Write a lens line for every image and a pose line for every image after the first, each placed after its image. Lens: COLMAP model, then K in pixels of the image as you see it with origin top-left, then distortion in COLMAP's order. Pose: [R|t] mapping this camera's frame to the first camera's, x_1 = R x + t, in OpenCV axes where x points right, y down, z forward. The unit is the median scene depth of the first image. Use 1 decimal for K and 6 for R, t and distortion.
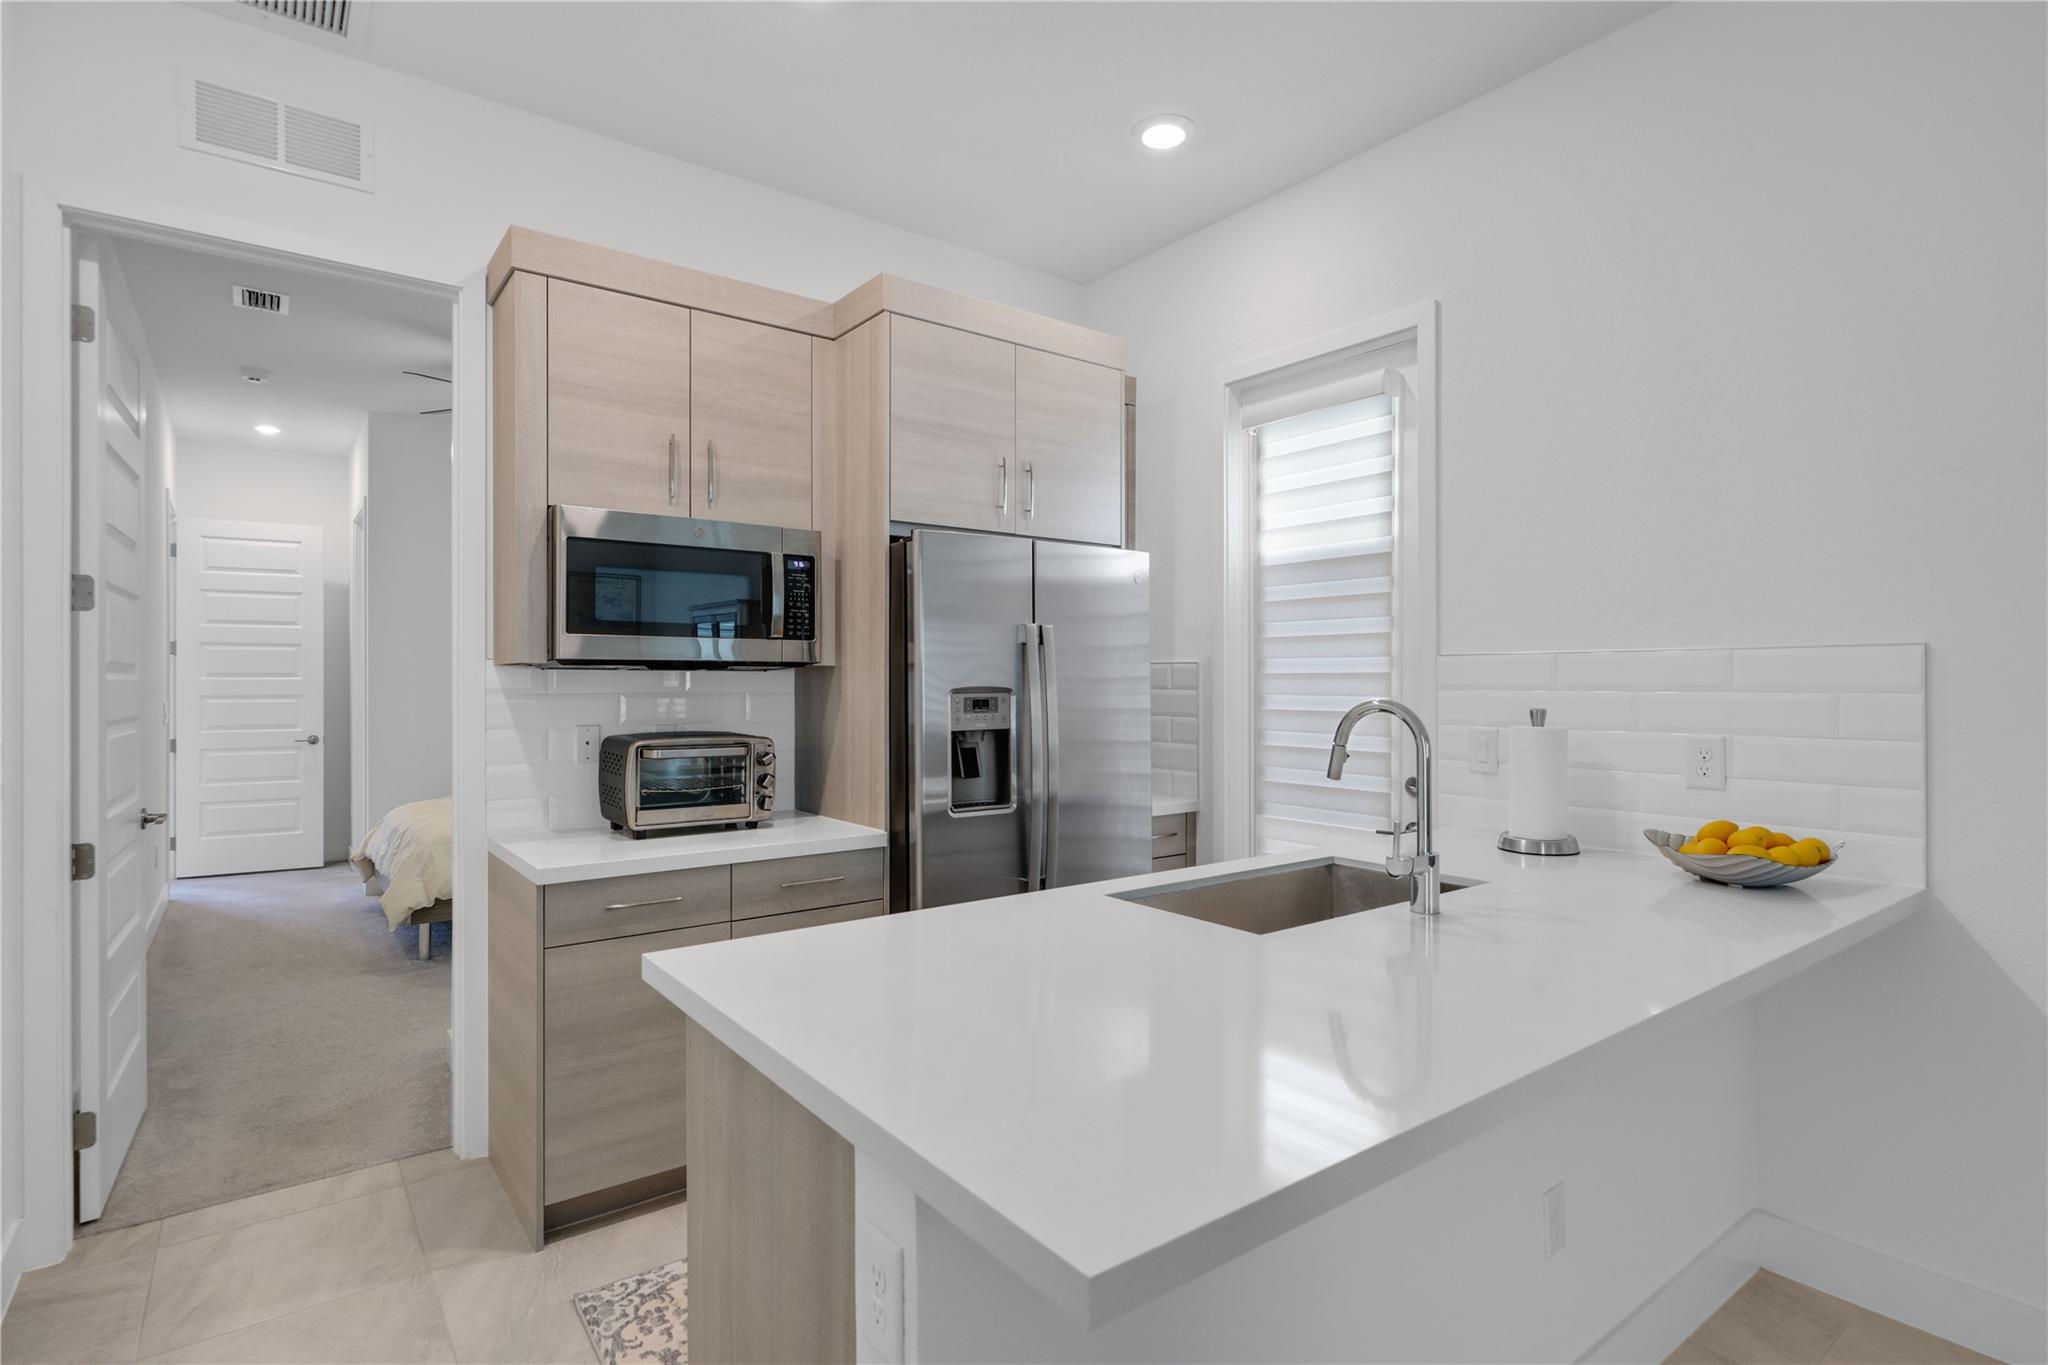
lens RADIAL K [[1011.2, 0, 1024.4], [0, 1011.2, 680.9], [0, 0, 1]] dist [-0.001735, -0.001037]
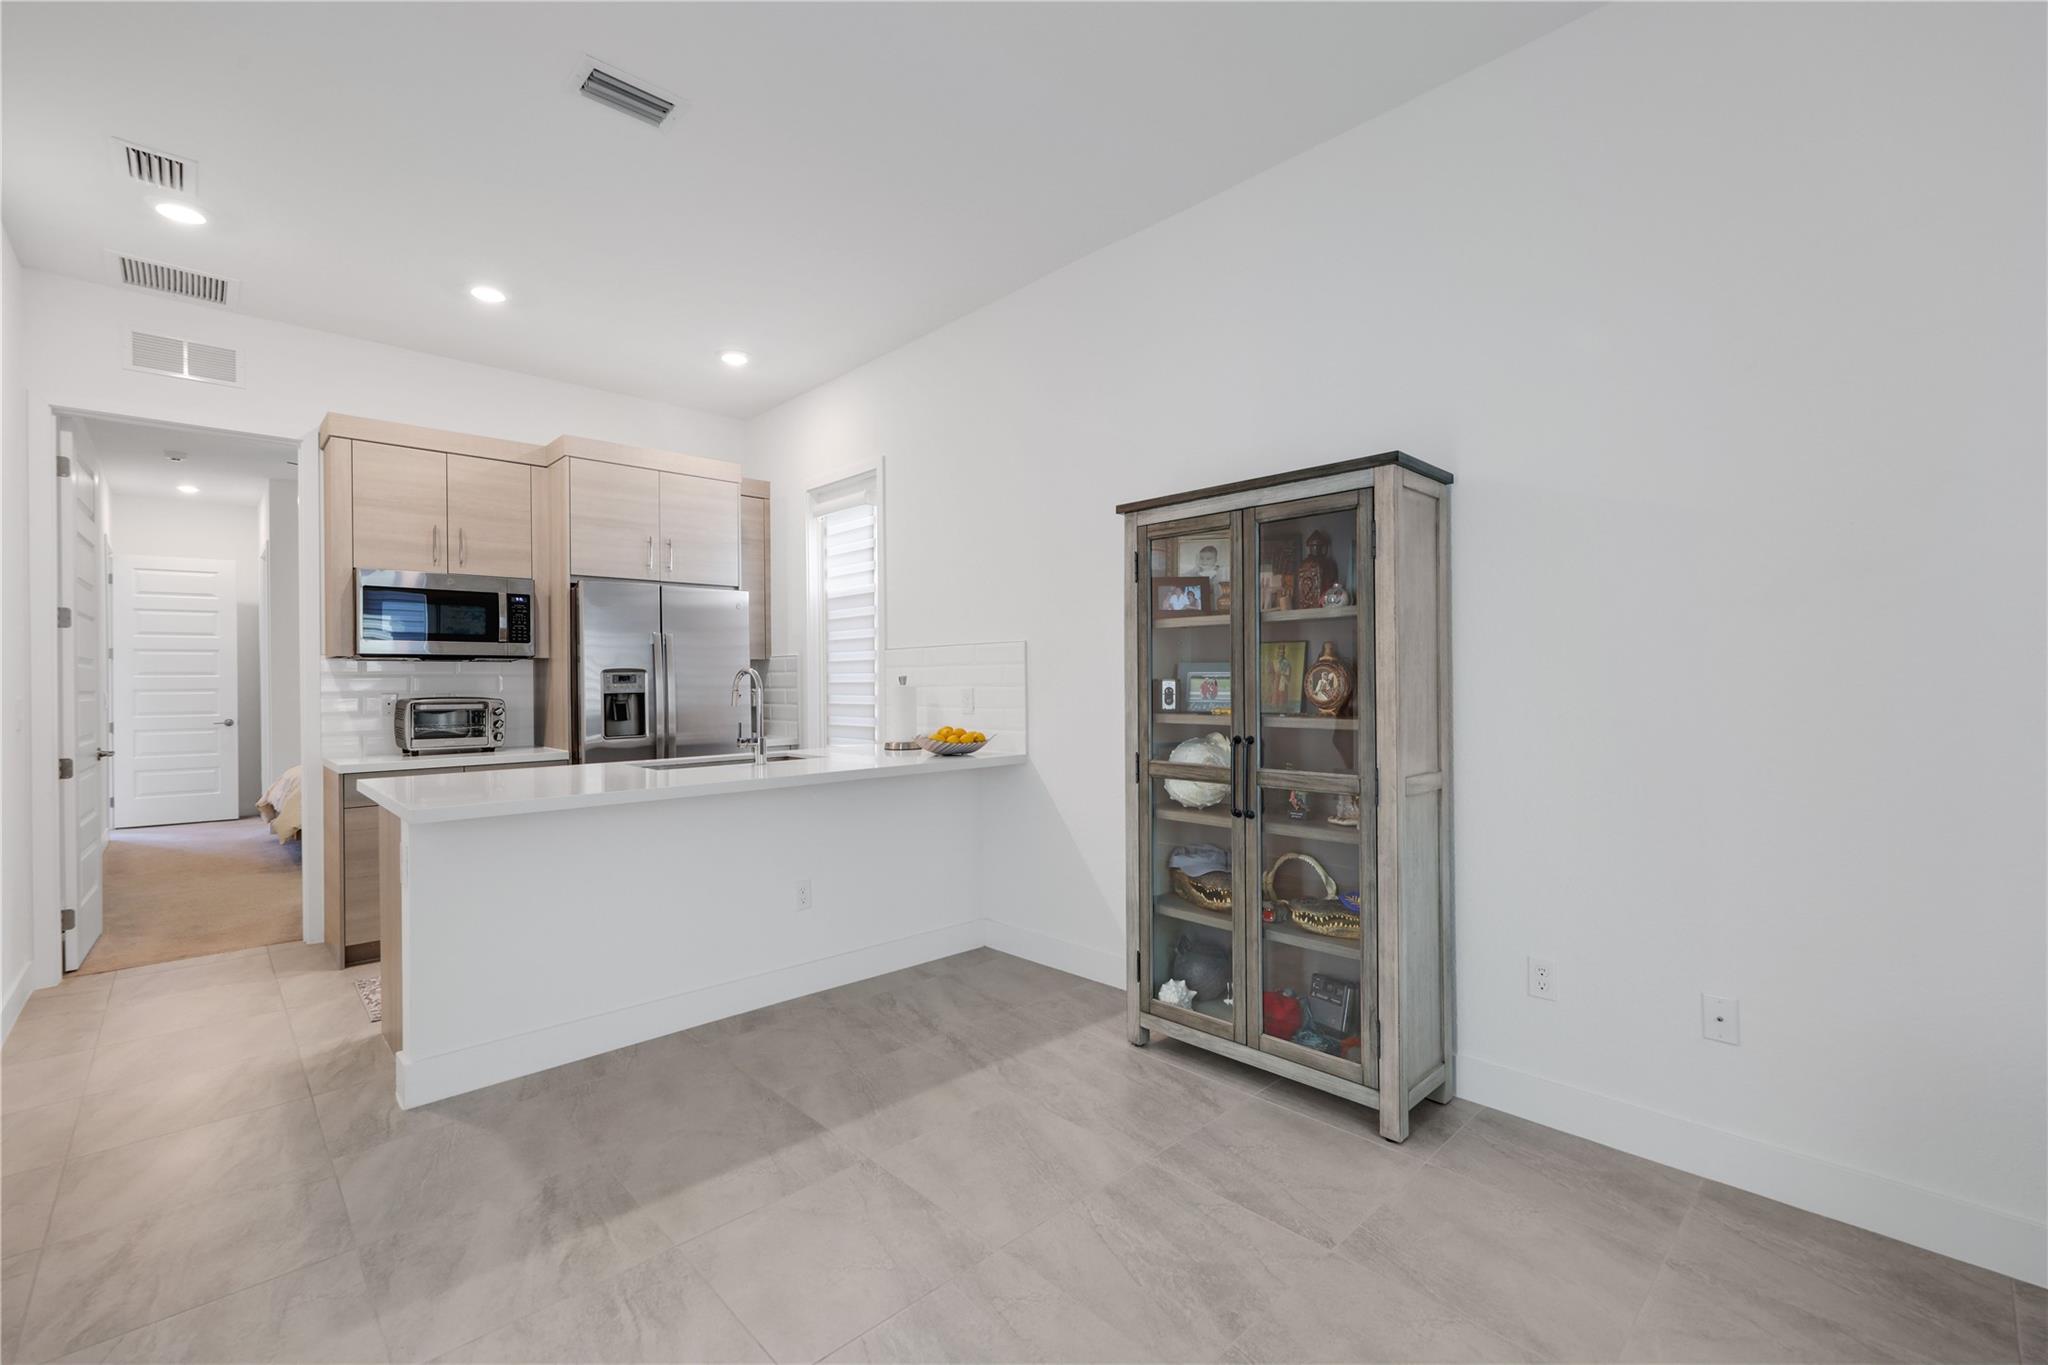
lens RADIAL K [[873.7, 0, 1023.7], [0, 873.7, 679.1], [0, 0, 1]] dist [-0.001487, -0.000309]
pose [[0.993502, -0.009532, 0.113412, 0.472106], [0.009722, 0.999952, -0.001120, 0.032236], [-0.113396, 0.002215, 0.993547, -0.593575]]
